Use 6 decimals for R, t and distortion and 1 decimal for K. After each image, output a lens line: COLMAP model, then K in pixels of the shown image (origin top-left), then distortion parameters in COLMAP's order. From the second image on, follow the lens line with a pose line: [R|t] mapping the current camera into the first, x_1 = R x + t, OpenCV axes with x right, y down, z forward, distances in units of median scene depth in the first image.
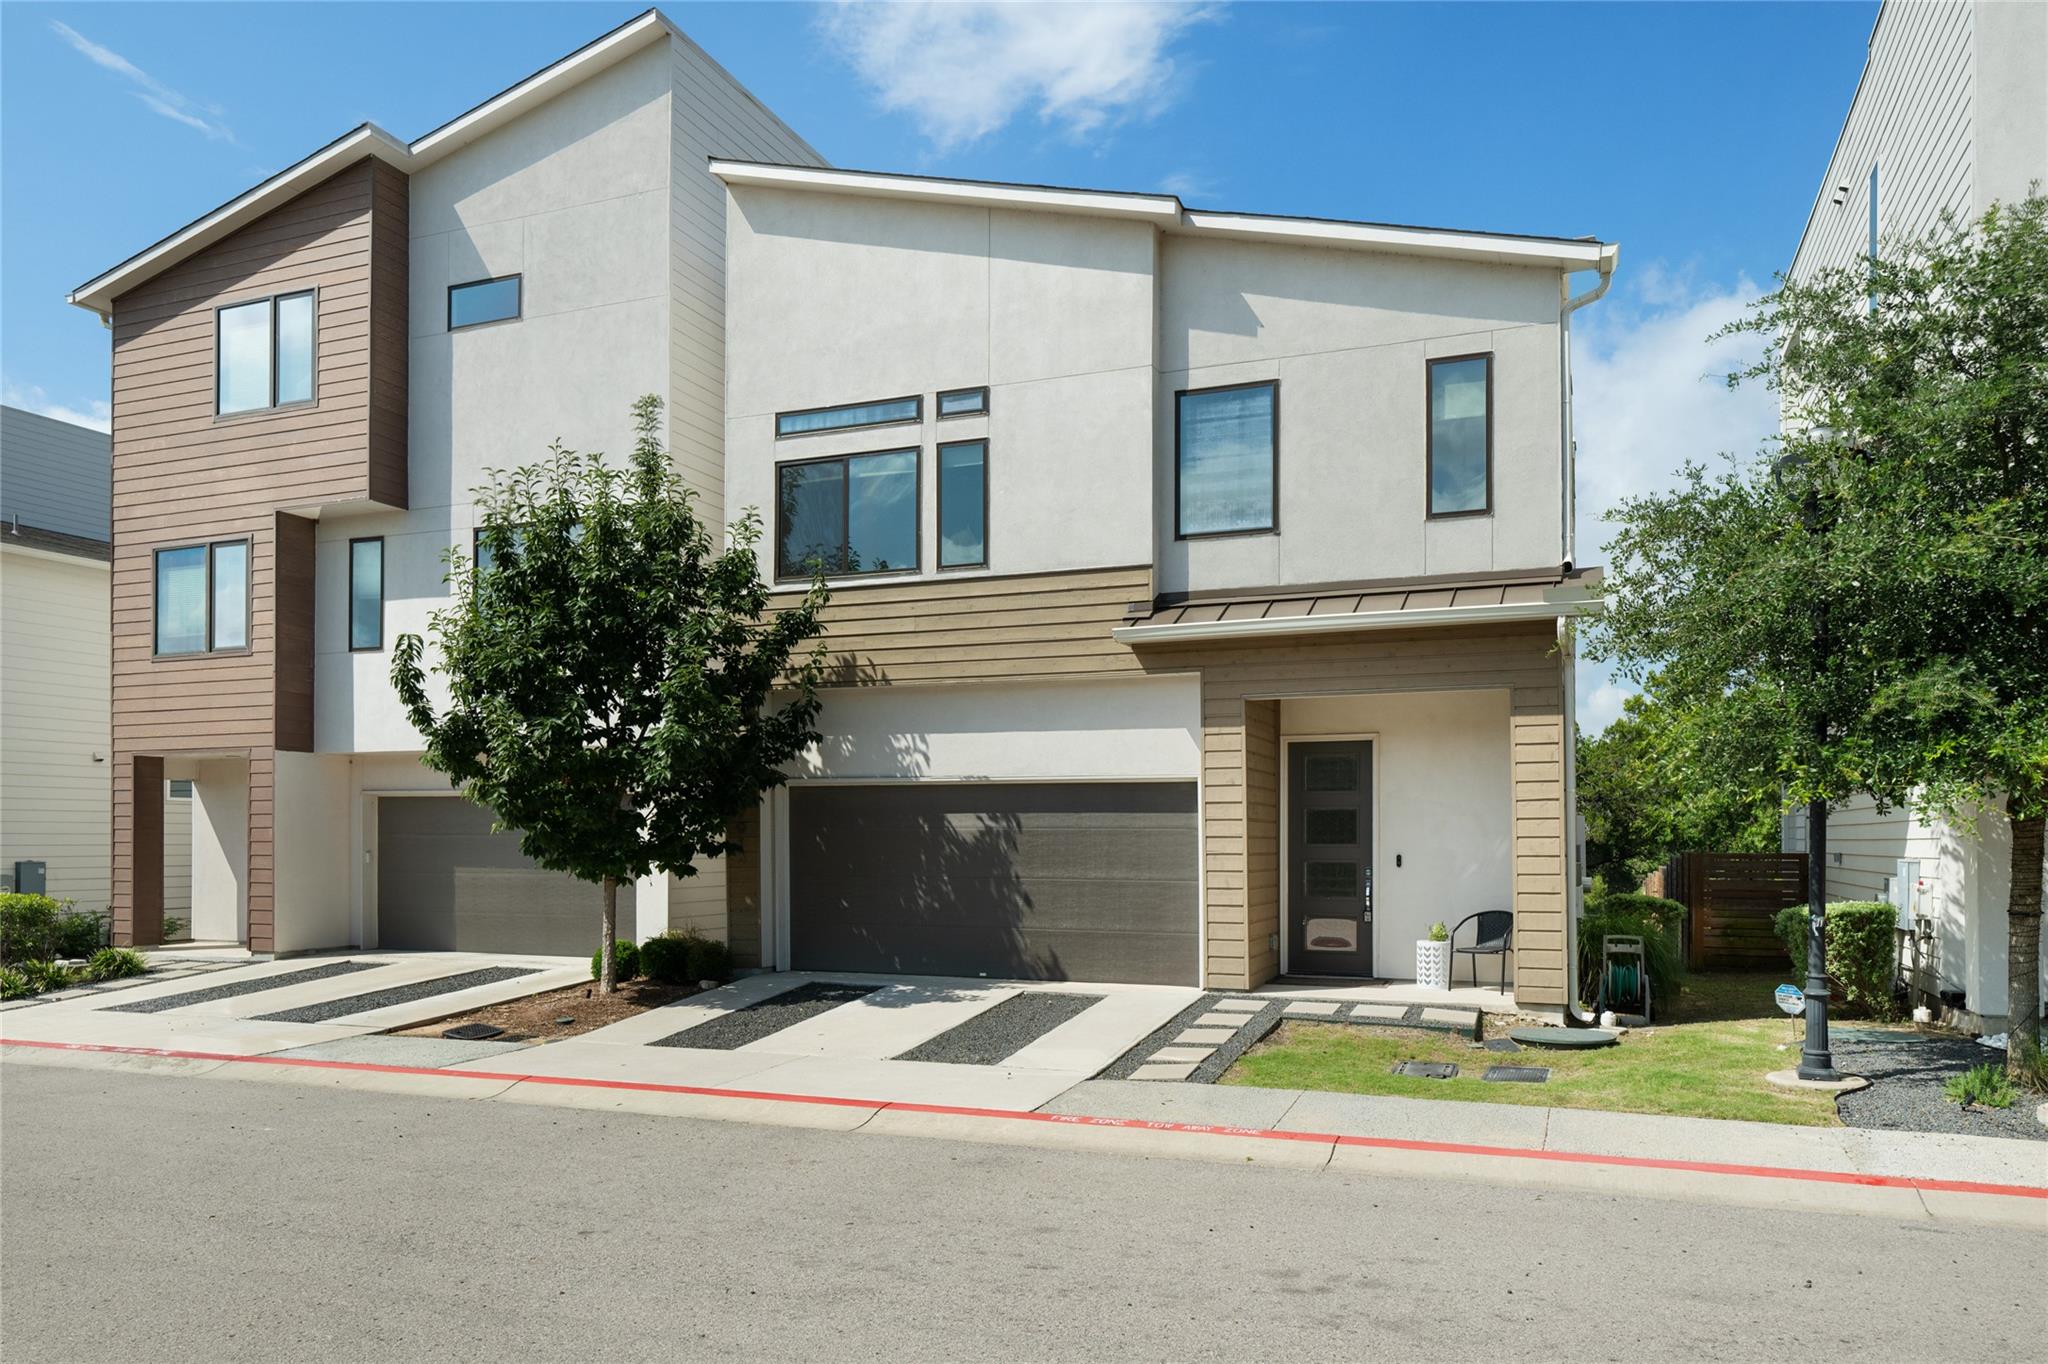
lens RADIAL K [[1341.6, 0, 1053.5], [0, 1341.6, 833.4], [0, 0, 1]] dist [0.004906, 0.000798]
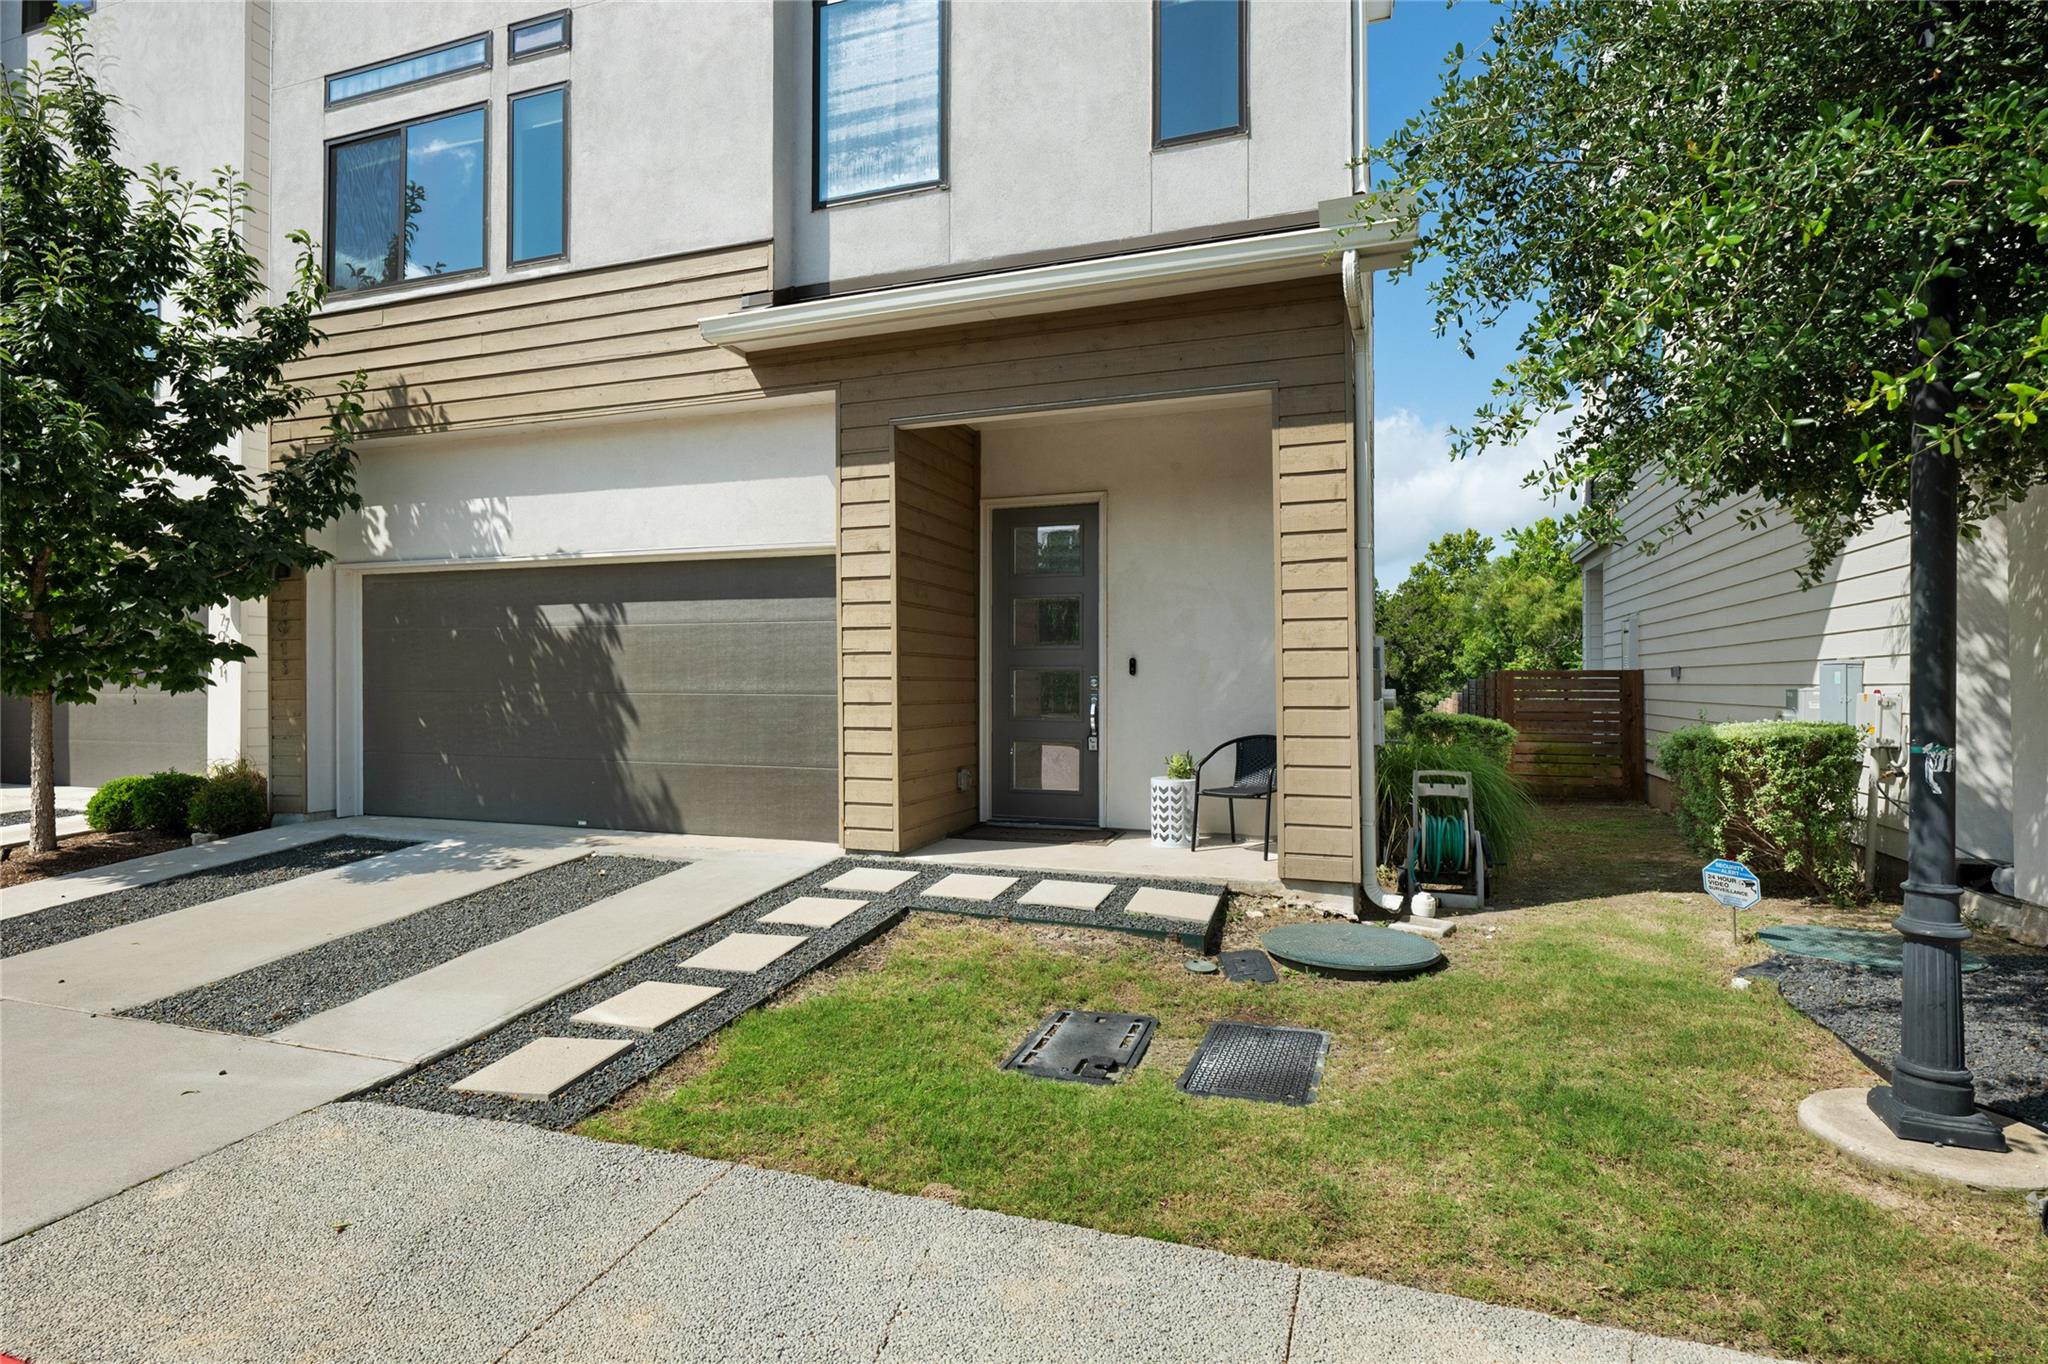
lens RADIAL K [[1008.7, 0, 1025.7], [0, 1008.7, 675.1], [0, 0, 1]] dist [-0.001858, -0.000985]
pose [[0.999312, 0.000271, 0.037081, 0.183333], [-0.000209, 0.999999, -0.001668, 0.026670], [-0.037082, 0.001659, 0.999311, 0.468578]]
